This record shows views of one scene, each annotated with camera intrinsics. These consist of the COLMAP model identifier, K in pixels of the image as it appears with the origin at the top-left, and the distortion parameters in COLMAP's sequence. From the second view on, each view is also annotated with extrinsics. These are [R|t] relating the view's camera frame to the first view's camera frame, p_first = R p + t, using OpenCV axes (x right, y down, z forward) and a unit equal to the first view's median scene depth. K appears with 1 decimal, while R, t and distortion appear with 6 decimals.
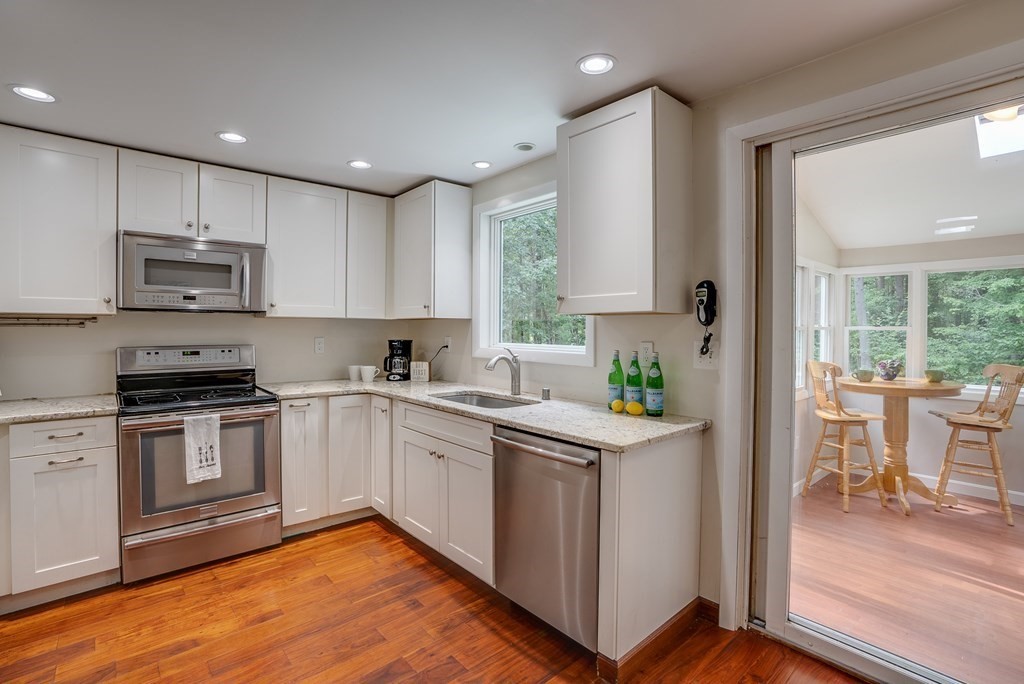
lens RADIAL K [[483.1, 0, 512.6], [0, 483.1, 336.8], [0, 0, 1]] dist [-0.052574, 0.006914]
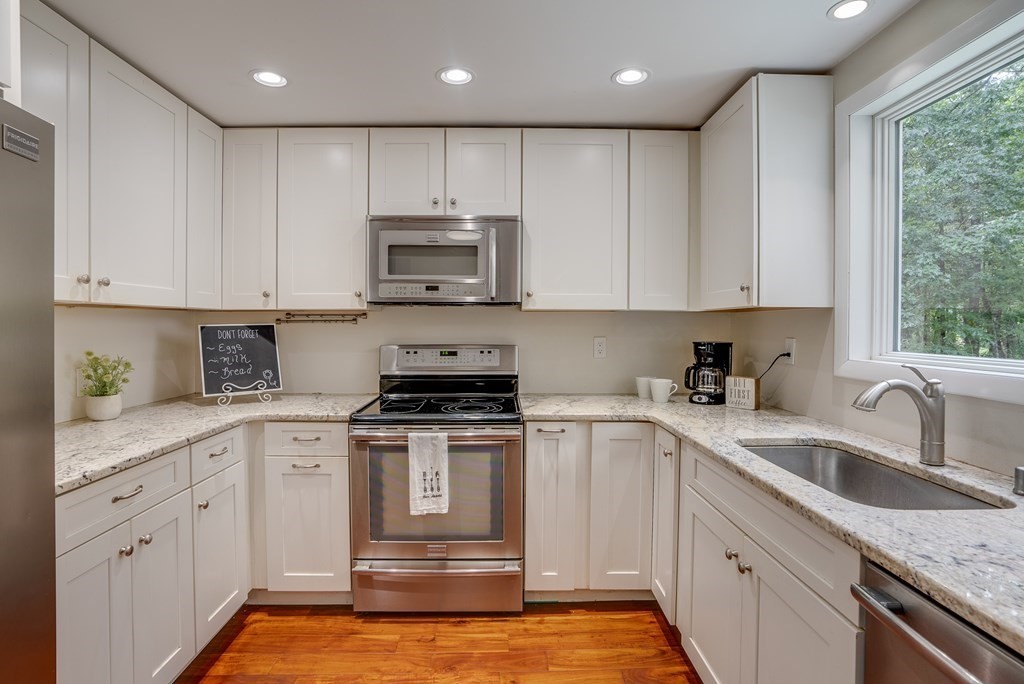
lens RADIAL K [[500.5, 0, 511.6], [0, 500.5, 332.9], [0, 0, 1]] dist [-0.048870, 0.013865]
pose [[0.760909, 0.008280, -0.648806, 0.000504], [-0.010540, 0.999944, 0.000401, -0.004704], [0.648773, 0.006533, 0.760954, 0.387482]]
